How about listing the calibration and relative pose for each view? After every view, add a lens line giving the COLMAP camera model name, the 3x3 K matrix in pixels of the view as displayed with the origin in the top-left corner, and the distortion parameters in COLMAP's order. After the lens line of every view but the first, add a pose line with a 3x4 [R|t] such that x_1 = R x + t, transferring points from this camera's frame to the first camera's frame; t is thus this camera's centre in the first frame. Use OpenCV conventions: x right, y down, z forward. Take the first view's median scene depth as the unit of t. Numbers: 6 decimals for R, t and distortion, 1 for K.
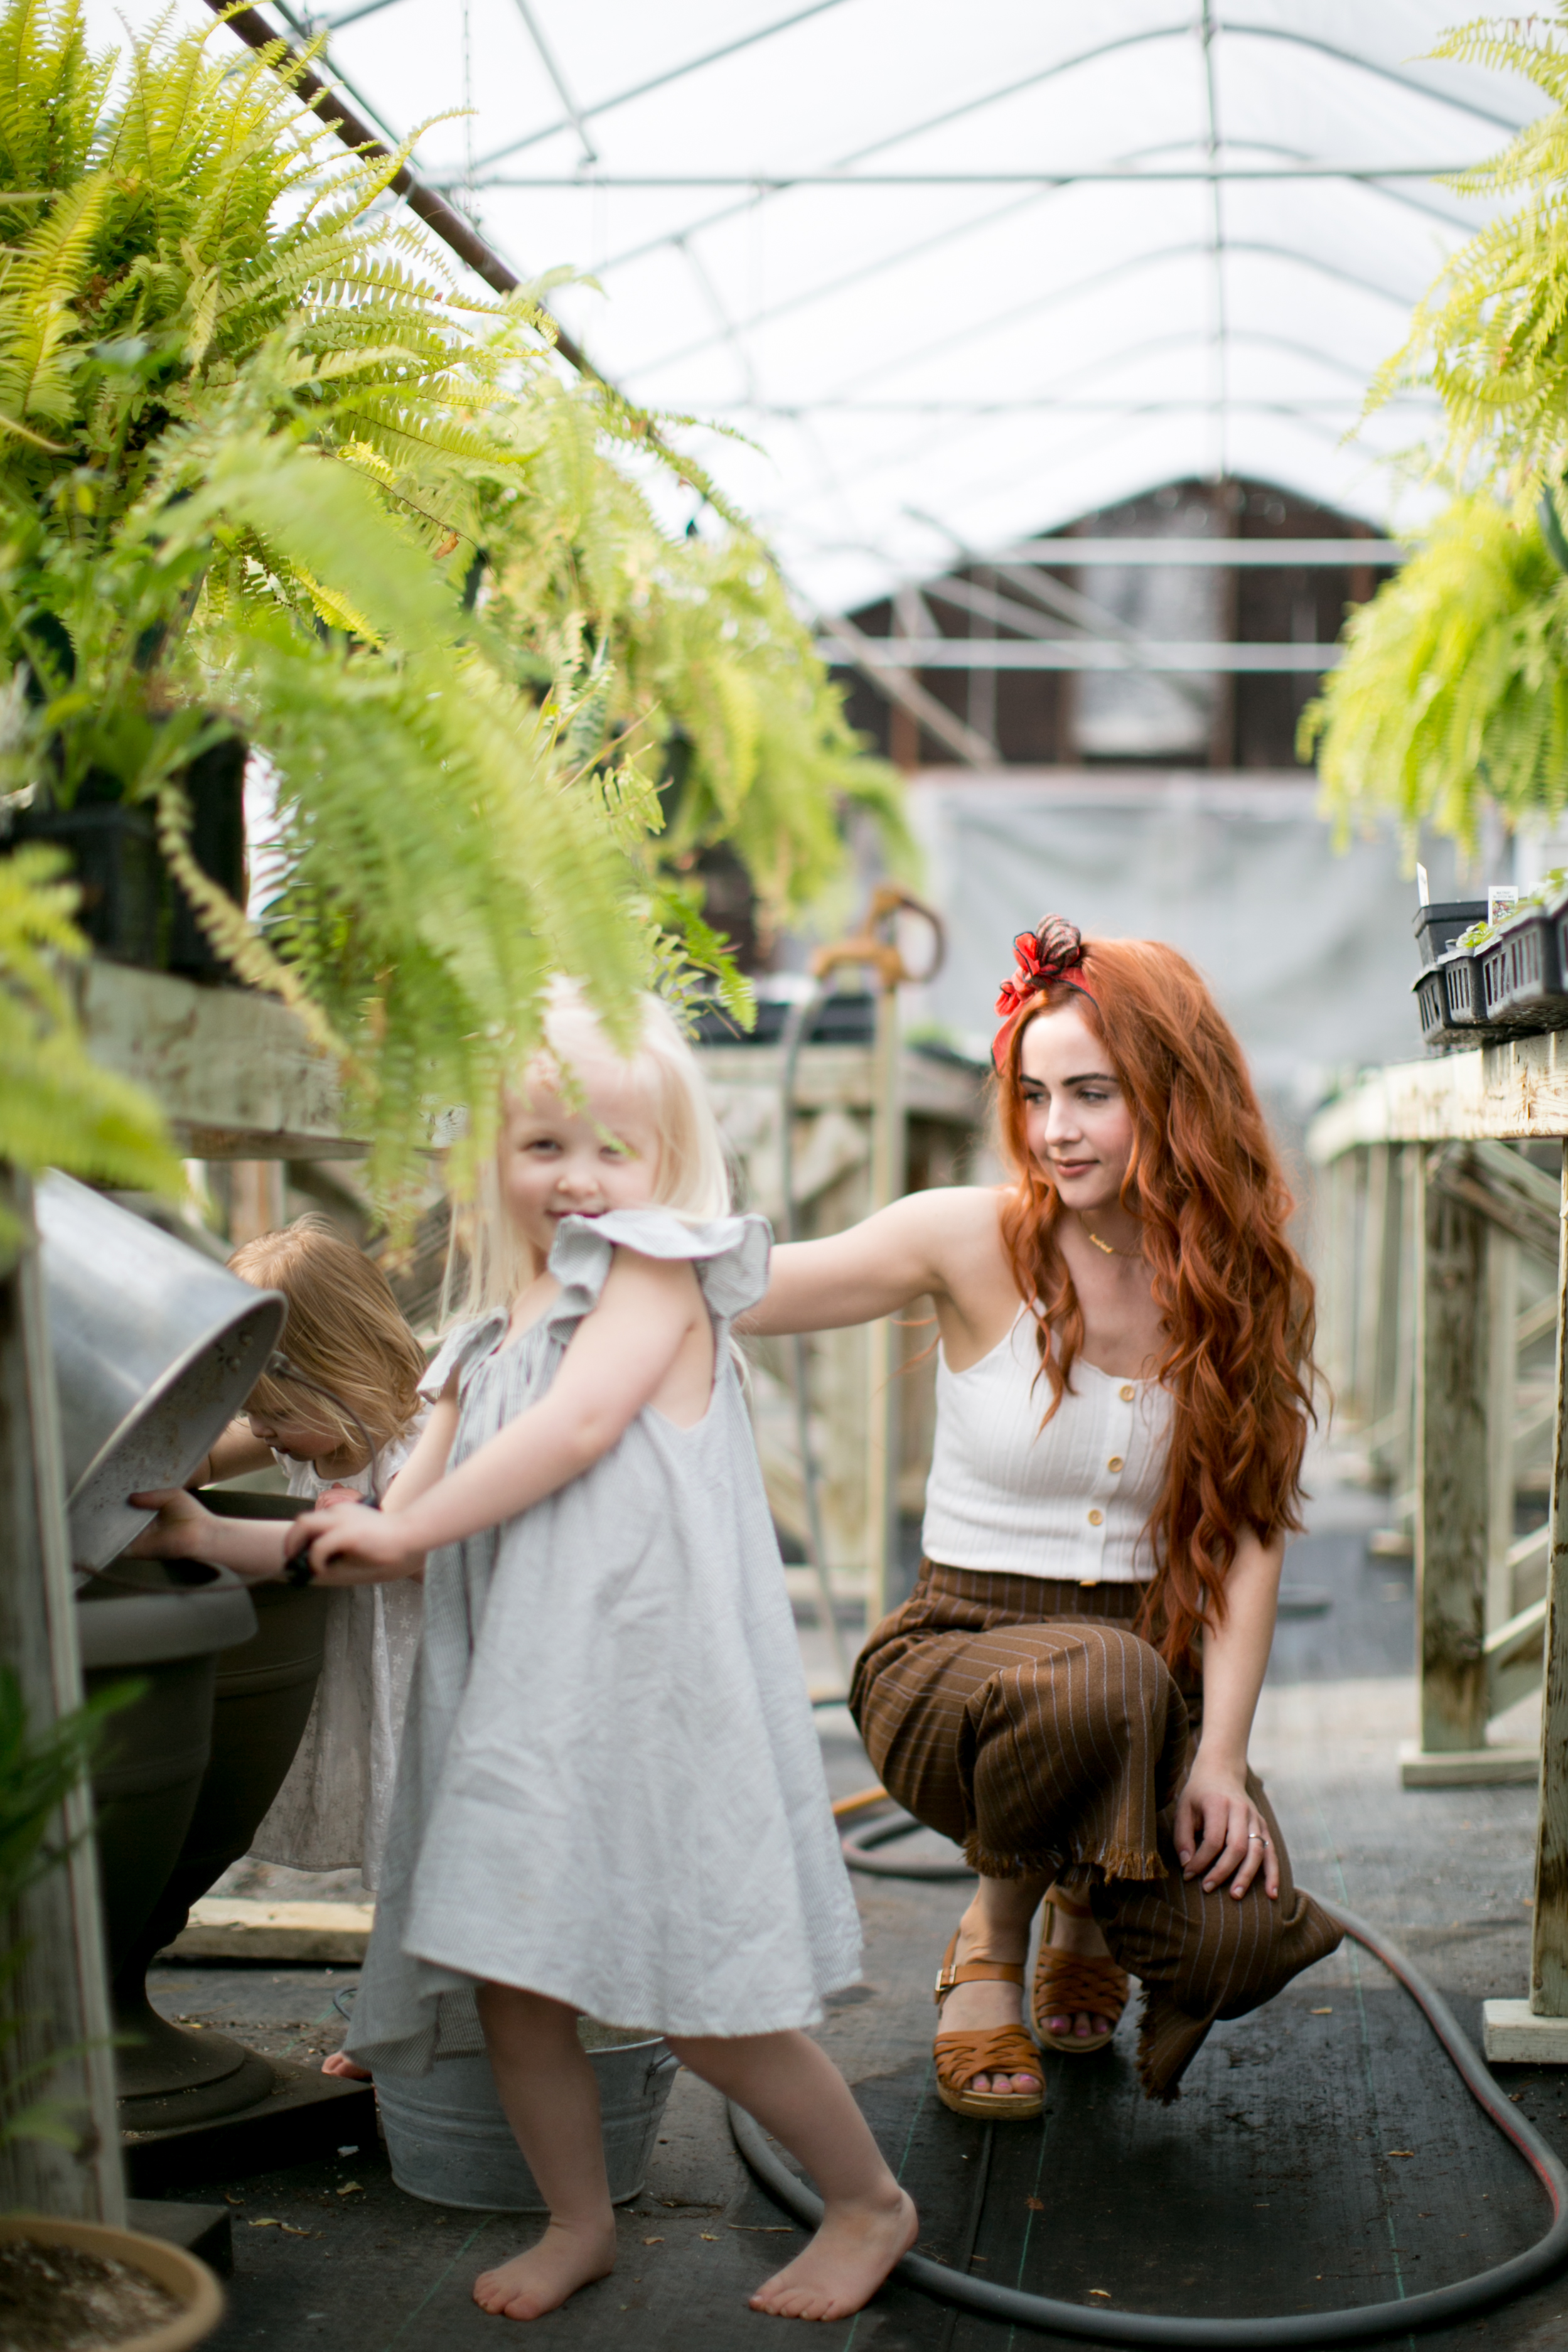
lens RADIAL K [[3481.5, 0, 782.1], [0, 3481.5, 1248.3], [0, 0, 1]] dist [-0.165685, 0.001823]
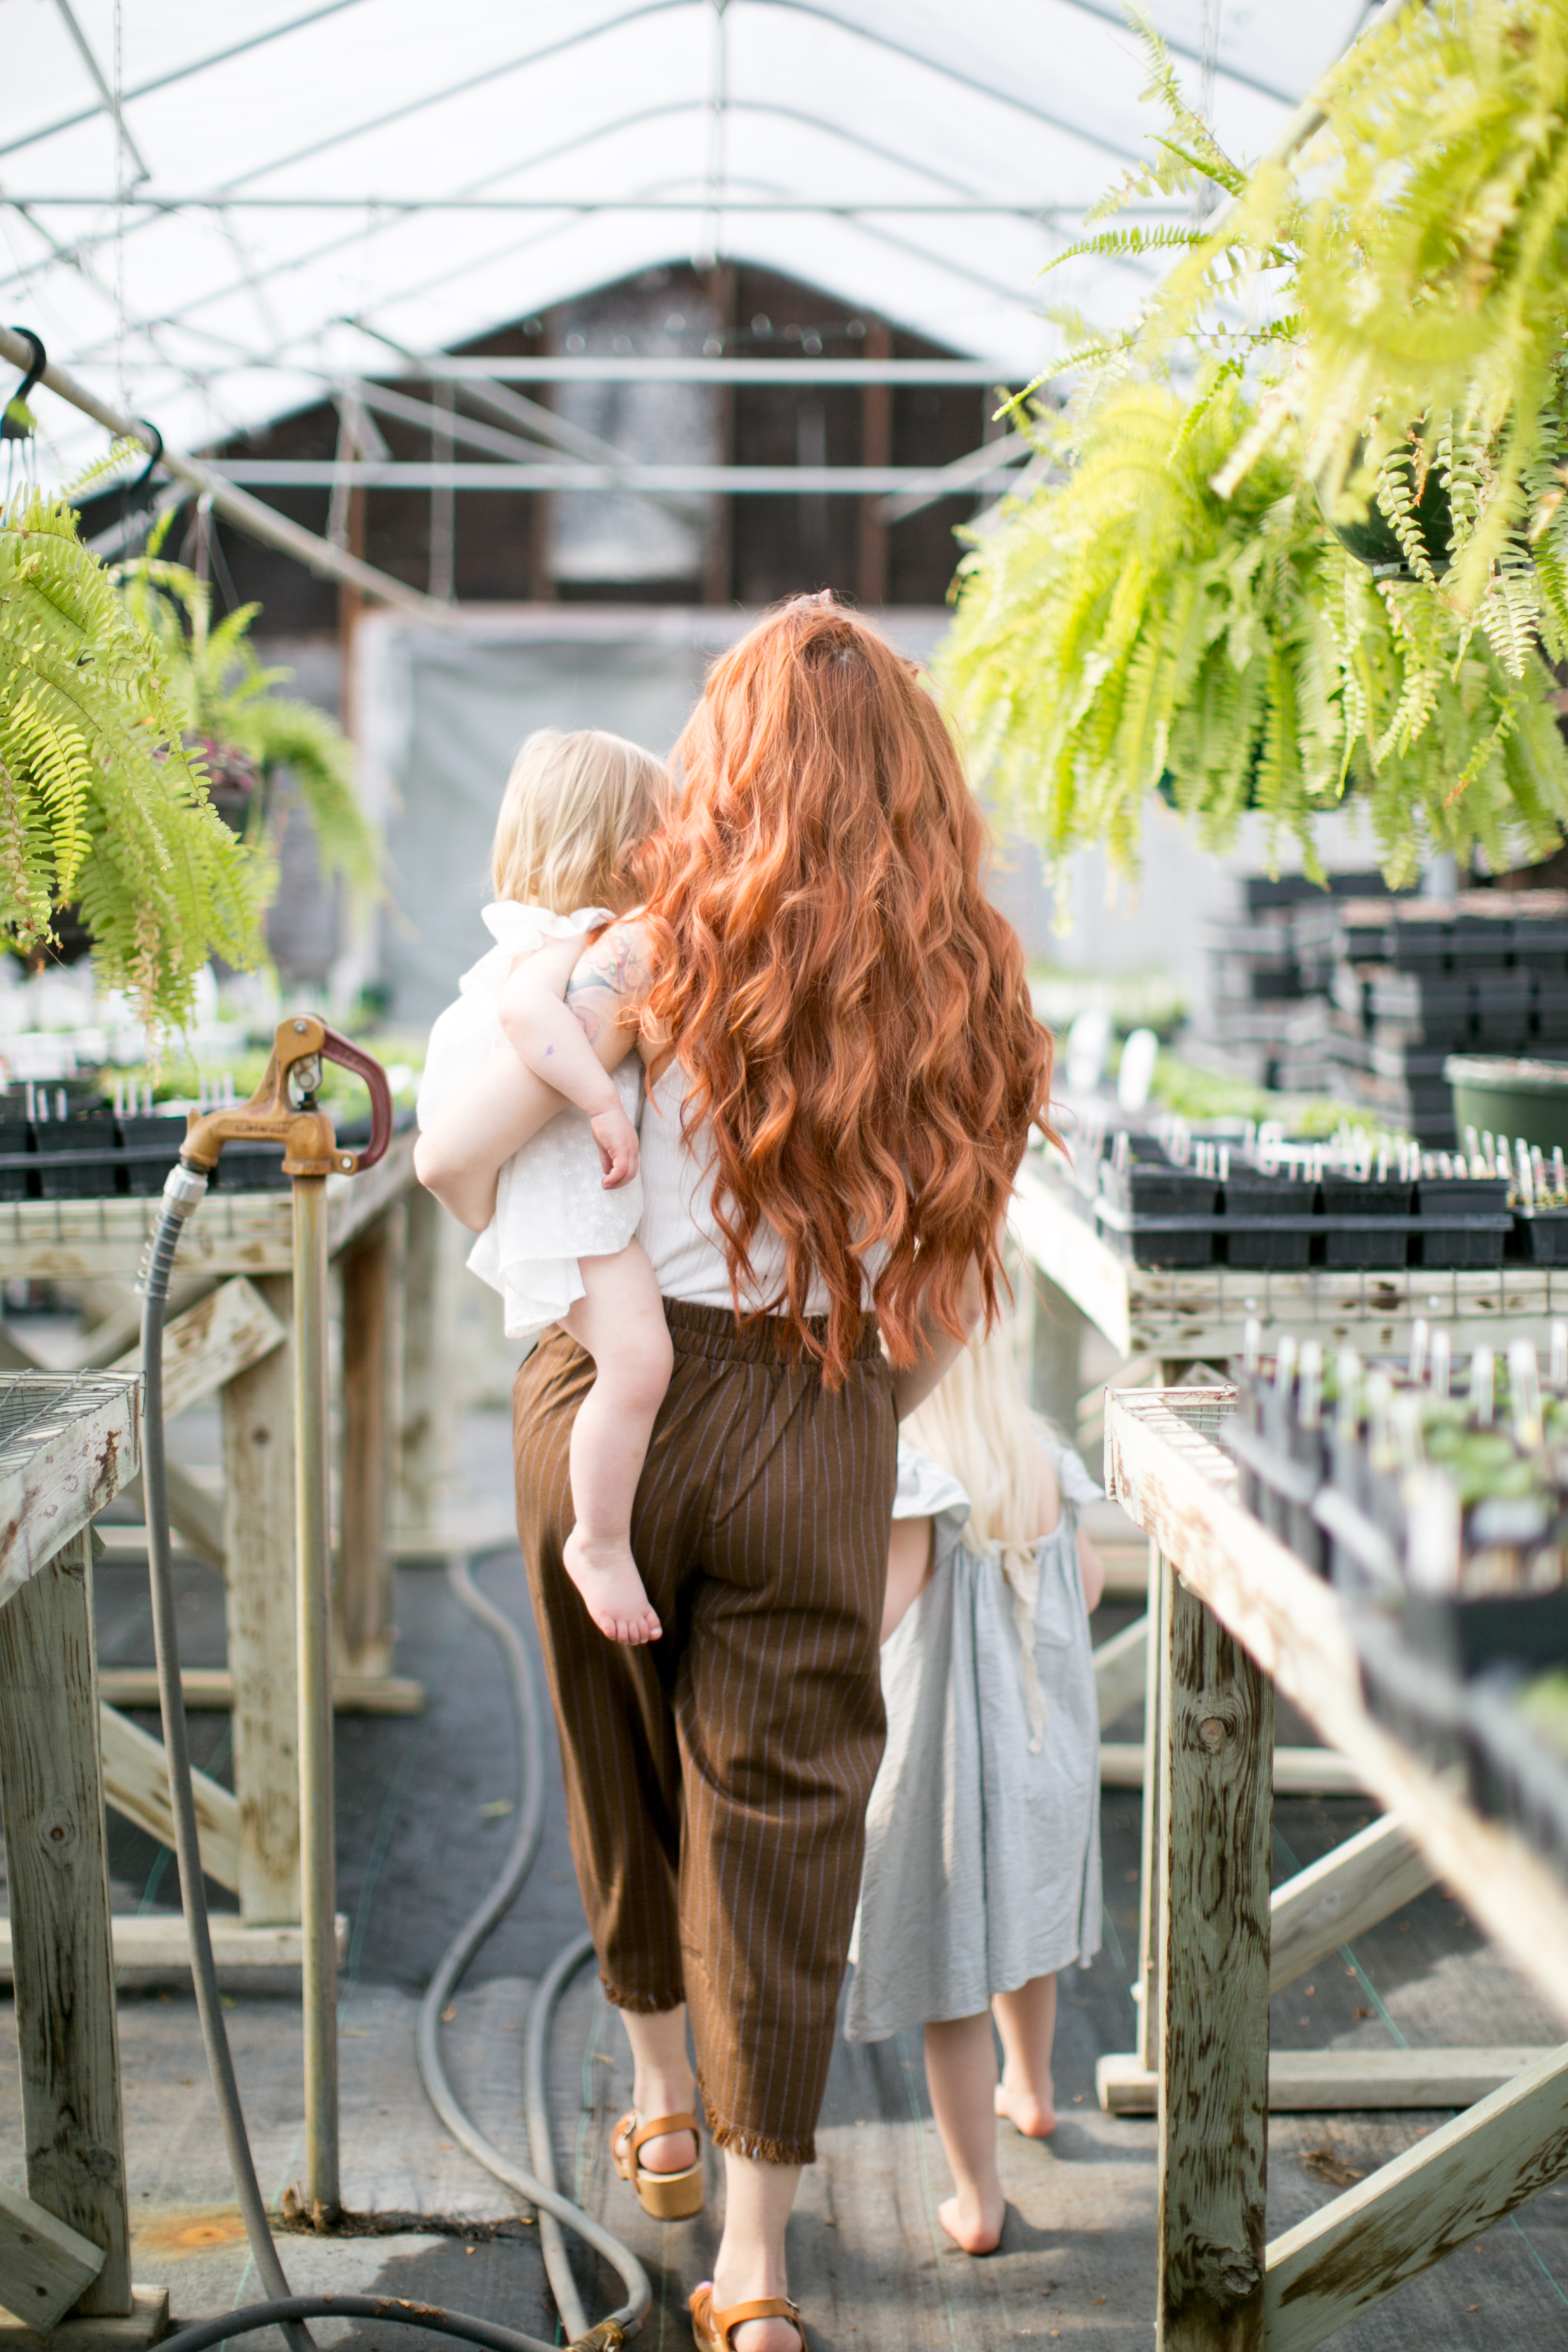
lens RADIAL K [[3386.7, 0, 784.0], [0, 3386.7, 1176.0], [0, 0, 1]] dist [-0.072902, 0.015322]
pose [[0.988060, -0.025028, 0.152021, 0.014008], [0.016742, 0.998316, 0.055543, -0.060882], [-0.153155, -0.052335, 0.986815, 0.207652]]
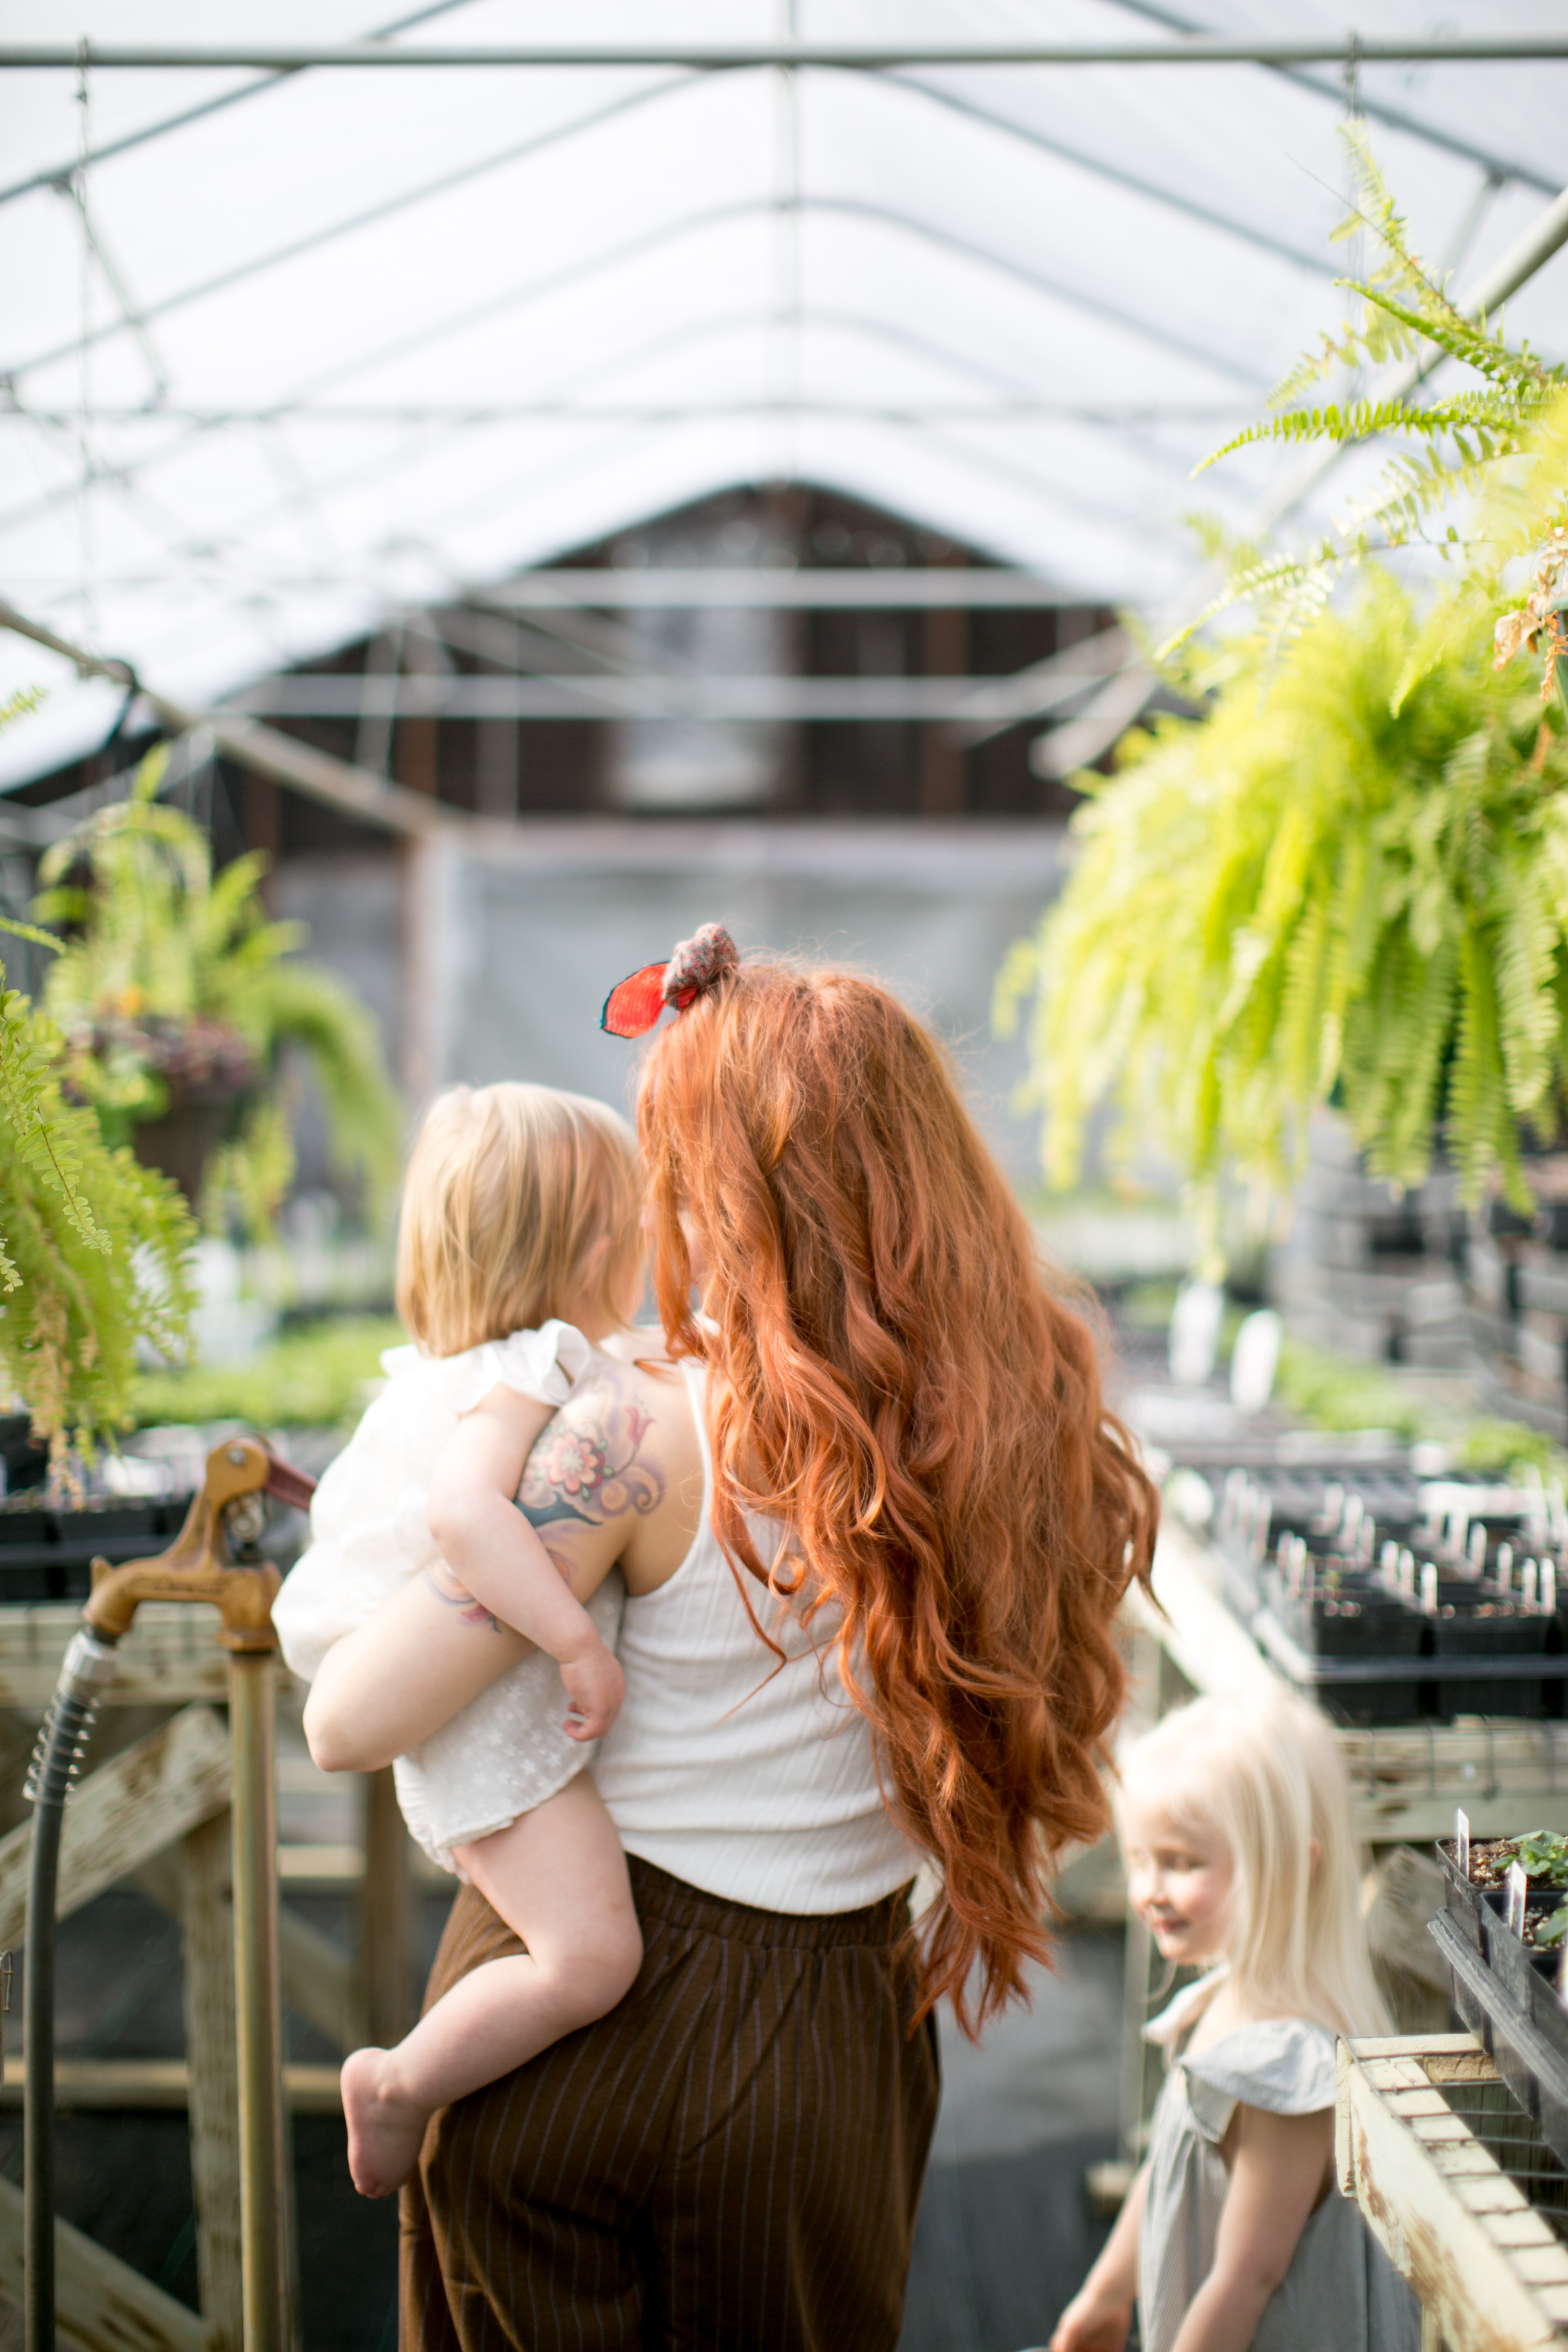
lens RADIAL K [[3278.7, 0, 784.0], [0, 3278.7, 1176.0], [0, 0, 1]] dist [-0.105604, 0.036421]
pose [[0.991040, -0.020618, 0.131963, 0.026356], [0.020870, 0.999782, -0.000531, -0.077448], [-0.131923, 0.003280, 0.991255, 0.294696]]
